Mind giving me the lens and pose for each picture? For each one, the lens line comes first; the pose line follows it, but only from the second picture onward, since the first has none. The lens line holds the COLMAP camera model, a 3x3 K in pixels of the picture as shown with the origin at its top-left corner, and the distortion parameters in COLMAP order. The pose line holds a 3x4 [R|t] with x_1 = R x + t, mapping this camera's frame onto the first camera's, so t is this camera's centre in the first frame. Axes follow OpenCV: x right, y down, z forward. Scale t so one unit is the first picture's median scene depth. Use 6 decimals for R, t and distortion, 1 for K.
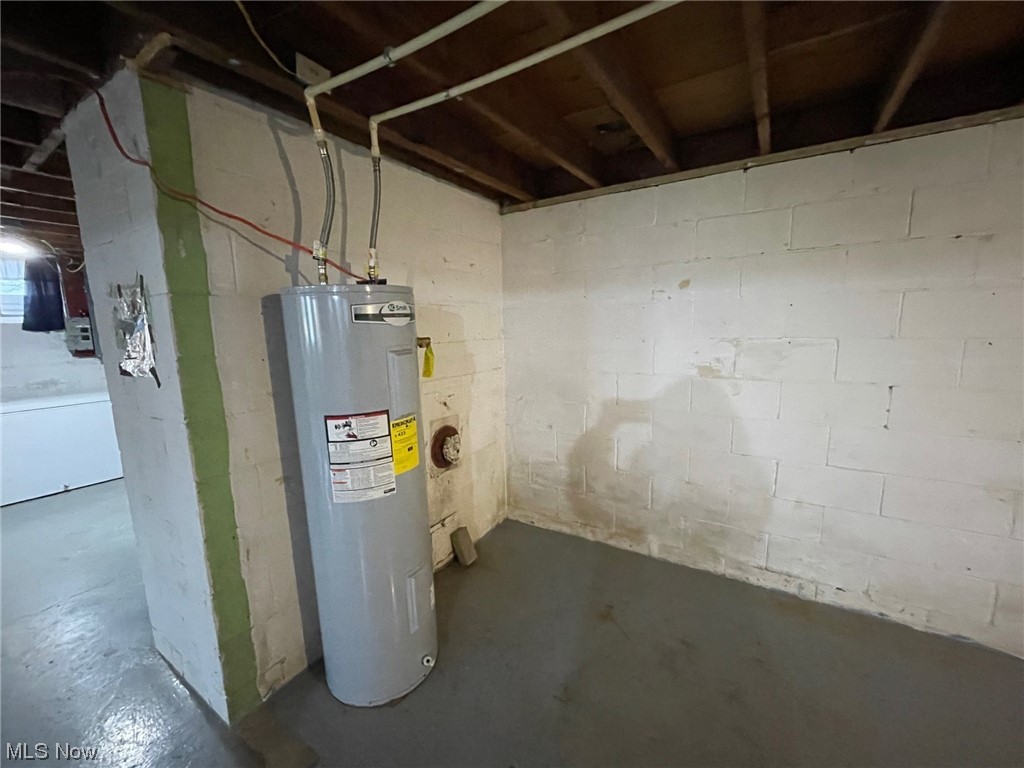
lens RADIAL K [[415.6, 0, 510.3], [0, 415.6, 385.6], [0, 0, 1]] dist [-0.000913, -0.000760]
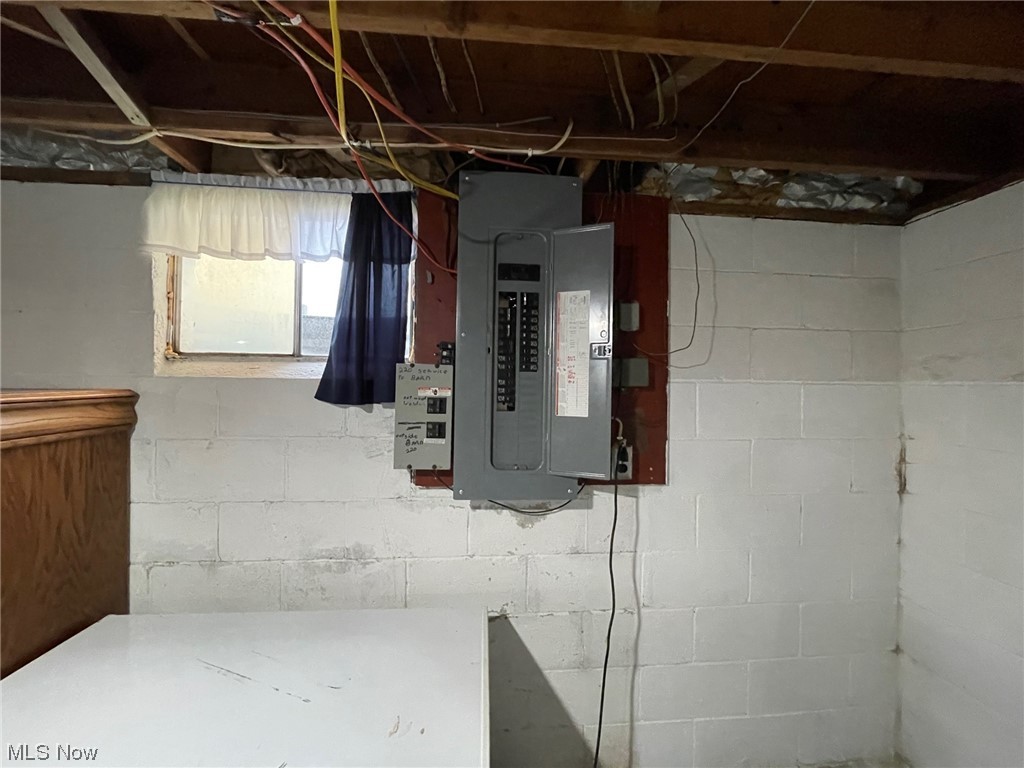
lens RADIAL K [[415.6, 0, 513.7], [0, 415.6, 390.5], [0, 0, 1]] dist [-0.000913, -0.000760]
pose [[0.595236, 0.019492, -0.803315, -0.750642], [-0.145066, 0.985886, -0.083568, -0.128103], [0.790348, 0.166277, 0.589663, 0.867146]]
